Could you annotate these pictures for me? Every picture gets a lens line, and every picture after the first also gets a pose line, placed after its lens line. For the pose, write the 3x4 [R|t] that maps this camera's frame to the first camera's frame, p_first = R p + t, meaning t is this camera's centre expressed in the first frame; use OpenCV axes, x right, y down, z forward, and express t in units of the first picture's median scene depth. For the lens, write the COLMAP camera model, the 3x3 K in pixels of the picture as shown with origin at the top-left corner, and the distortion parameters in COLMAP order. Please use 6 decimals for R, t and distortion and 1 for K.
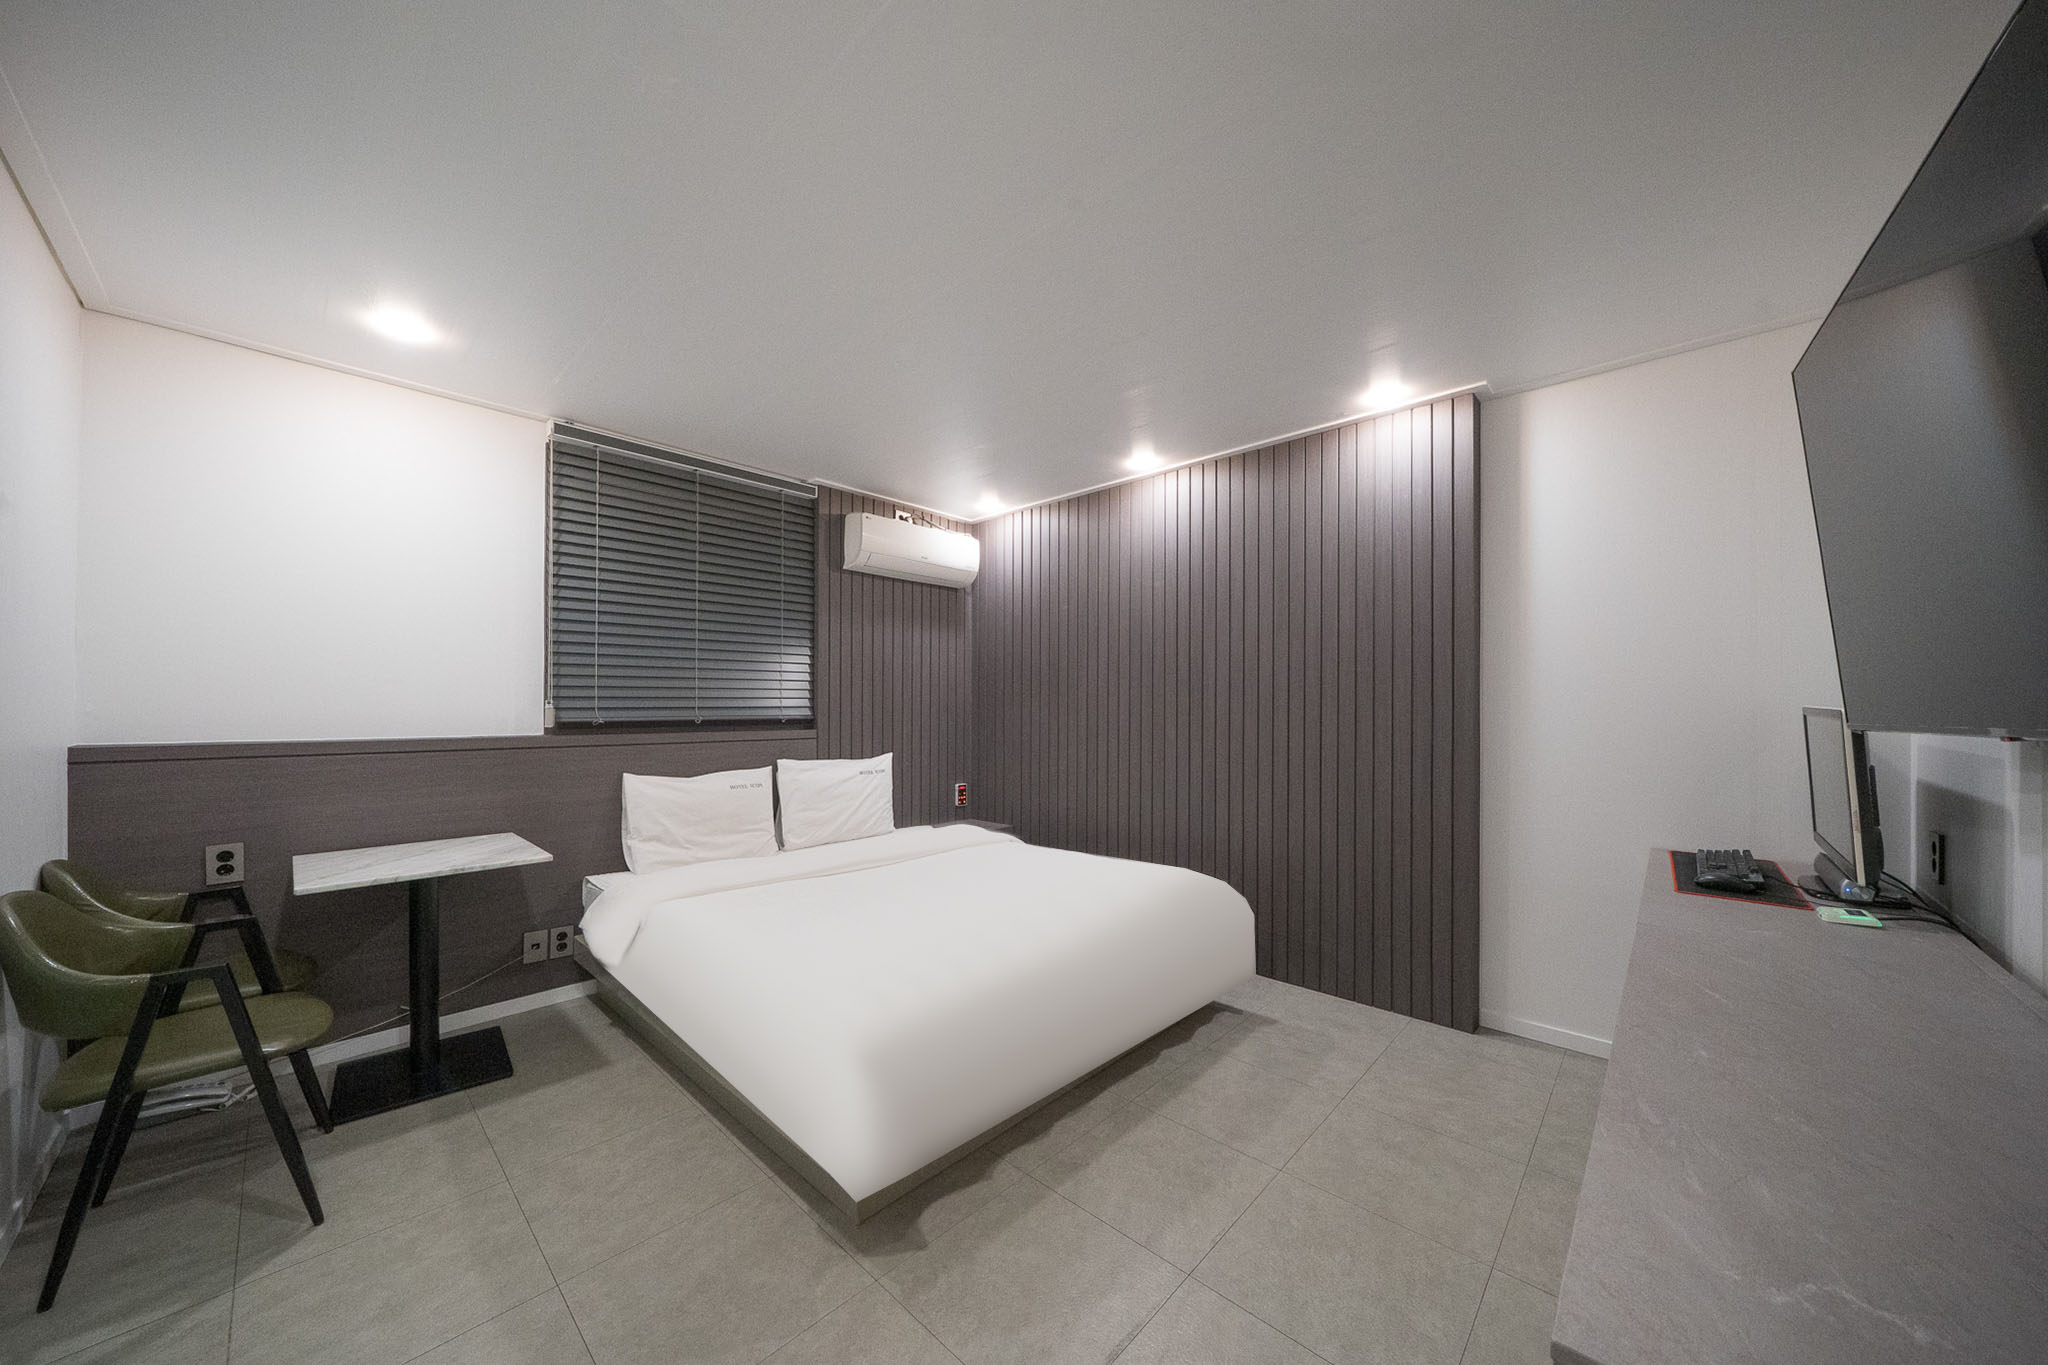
lens RADIAL K [[695.6, 0, 1021.0], [0, 695.6, 701.0], [0, 0, 1]] dist [0.001390, 0.000150]
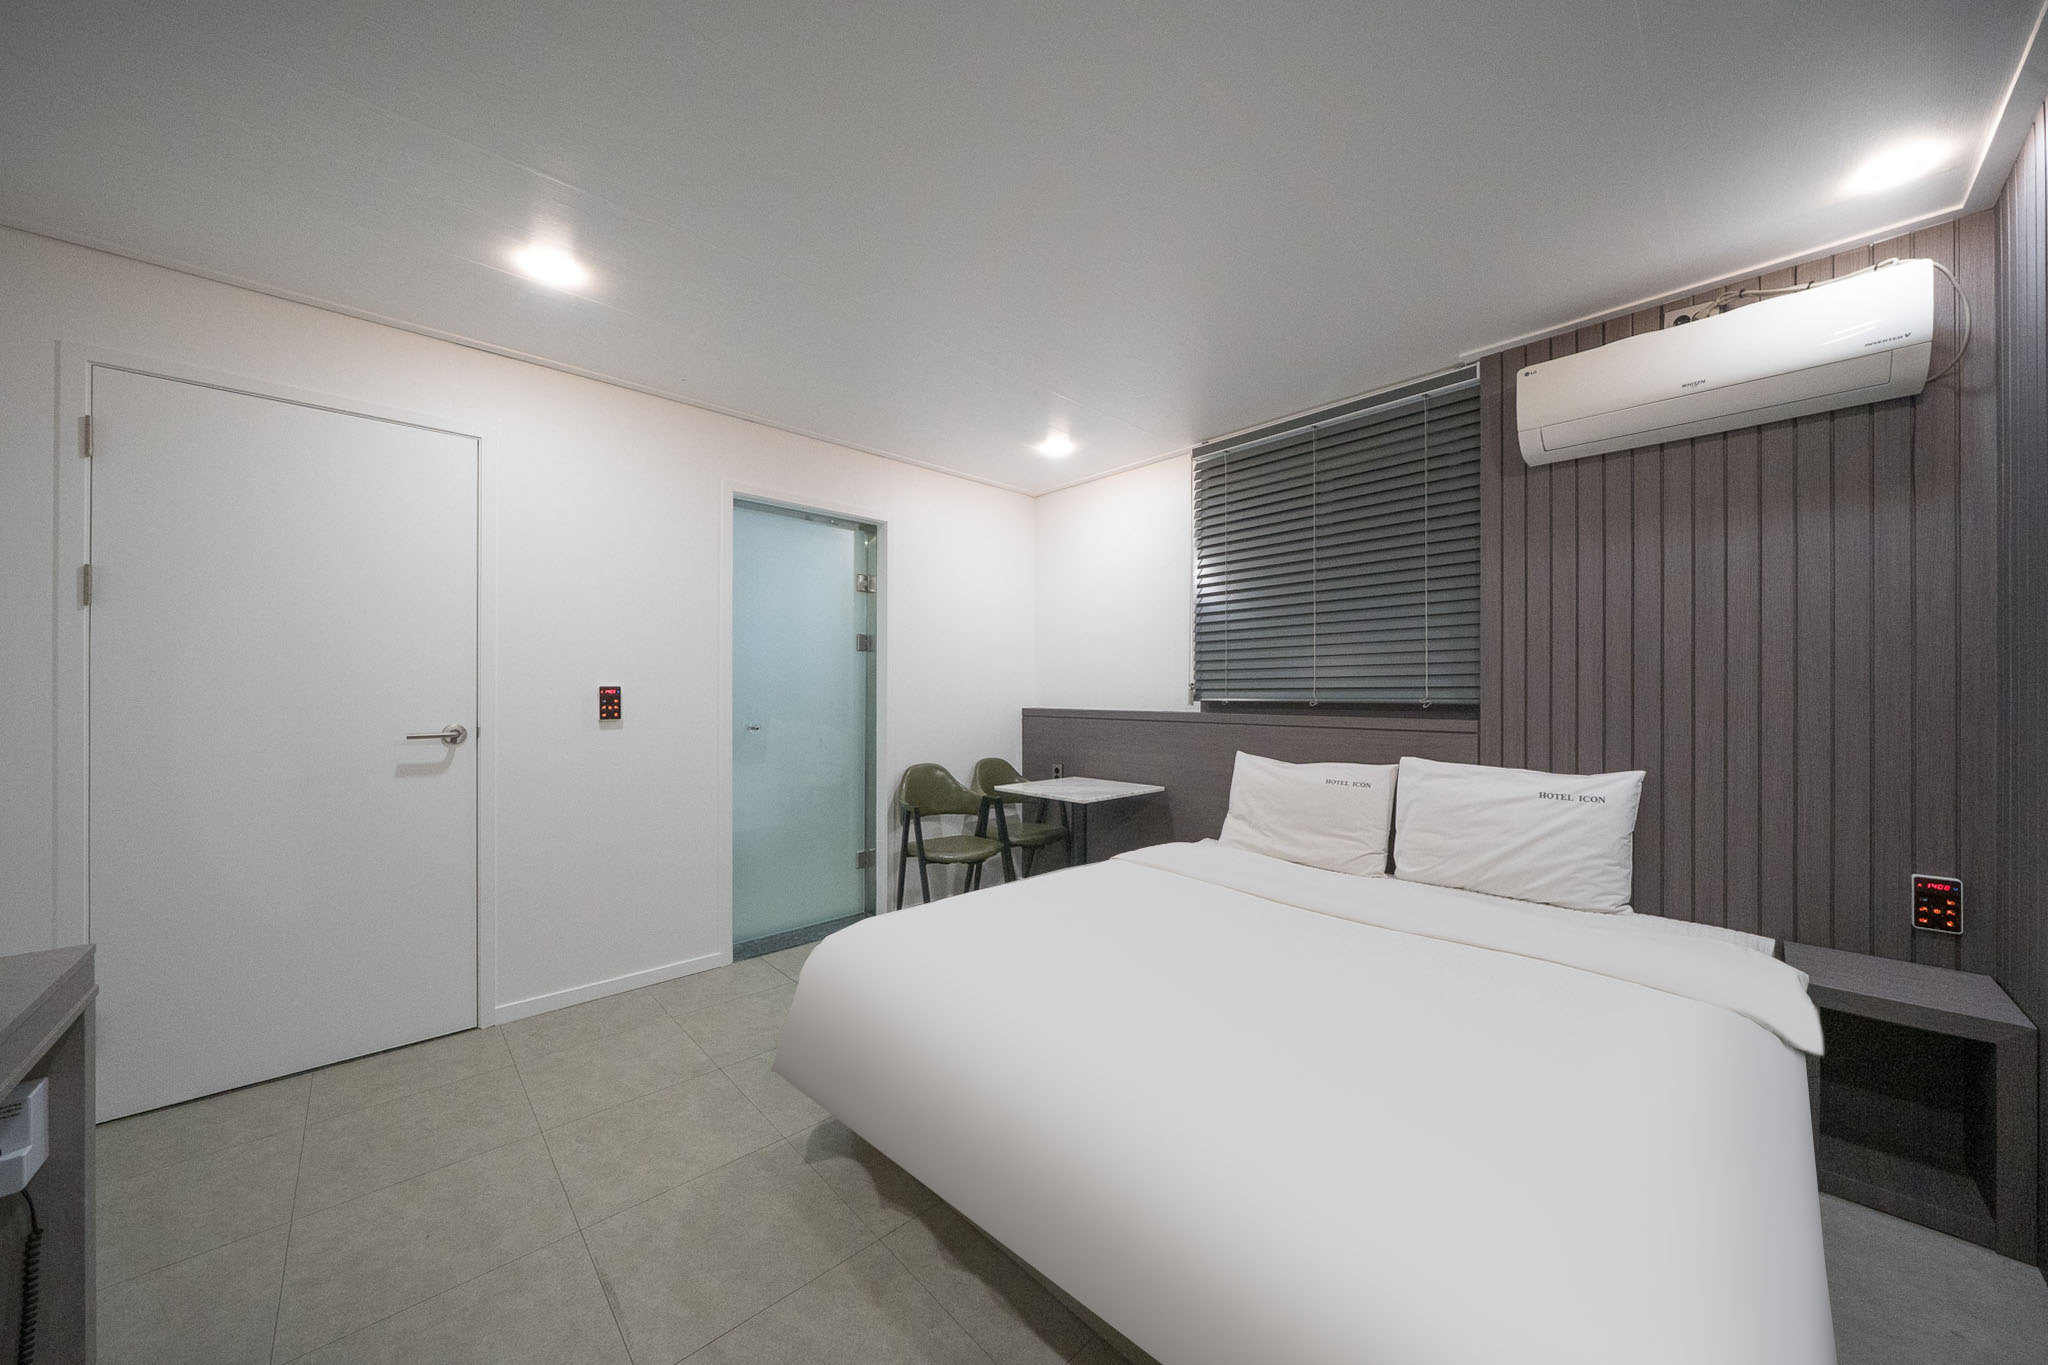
lens RADIAL K [[695.6, 0, 1019.0], [0, 695.6, 685.1], [0, 0, 1]] dist [0.001390, 0.000150]
pose [[-0.054459, -0.005936, -0.998498, 0.410820], [0.010309, 0.999926, -0.006506, 0.006344], [0.998463, -0.010647, -0.054393, 0.591302]]
